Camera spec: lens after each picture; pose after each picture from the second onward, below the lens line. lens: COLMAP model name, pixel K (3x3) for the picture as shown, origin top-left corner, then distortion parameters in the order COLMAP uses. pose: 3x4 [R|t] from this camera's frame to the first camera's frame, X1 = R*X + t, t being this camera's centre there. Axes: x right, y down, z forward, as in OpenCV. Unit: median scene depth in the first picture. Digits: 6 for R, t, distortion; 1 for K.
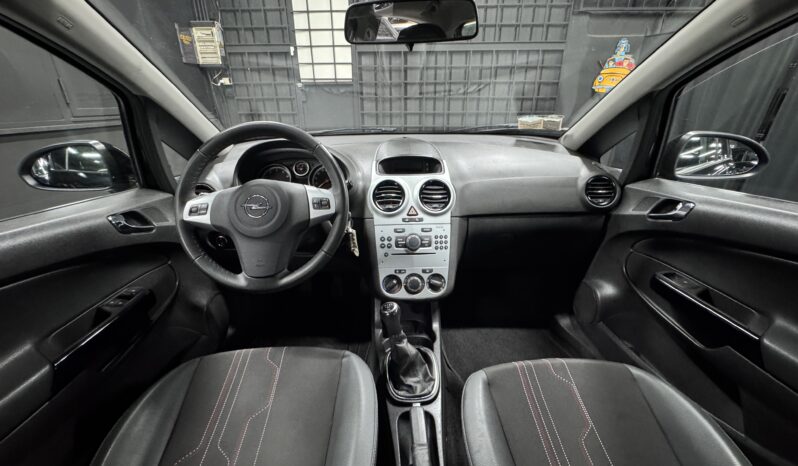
lens RADIAL K [[316.8, 0, 396.0], [0, 316.8, 228.4], [0, 0, 1]] dist [-0.004583, -0.000971]
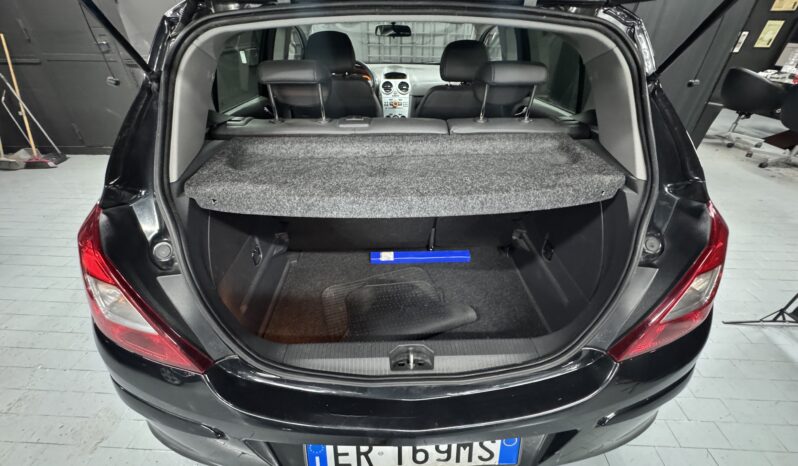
lens RADIAL K [[316.8, 0, 392.9], [0, 316.8, 232.4], [0, 0, 1]] dist [-0.004583, -0.000971]
pose [[0.999779, 0.021016, 0.000280, 0.053680], [-0.020641, 0.979301, 0.201357, 0.616968], [0.003958, -0.201318, 0.979518, -2.099617]]
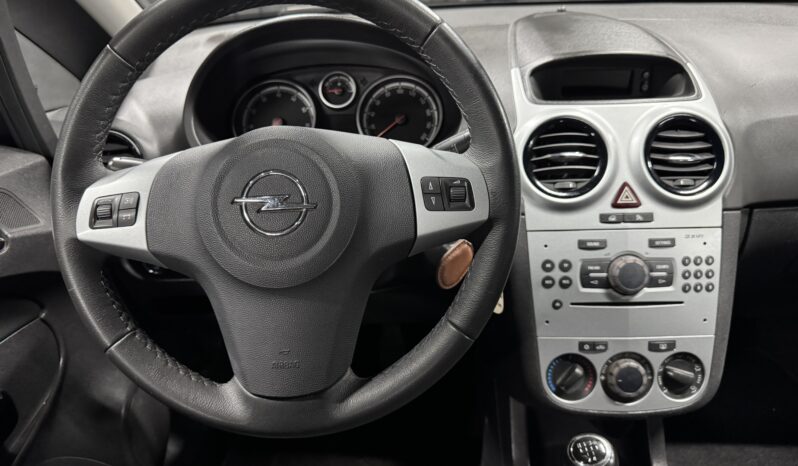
lens RADIAL K [[596.4, 0, 400.8], [0, 596.4, 228.3], [0, 0, 1]] dist [-0.012431, 0.003142]
pose [[0.997298, 0.000482, -0.073459, -0.173798], [0.003359, 0.998633, 0.052152, -0.053560], [0.073384, -0.052258, 0.995934, 0.238844]]
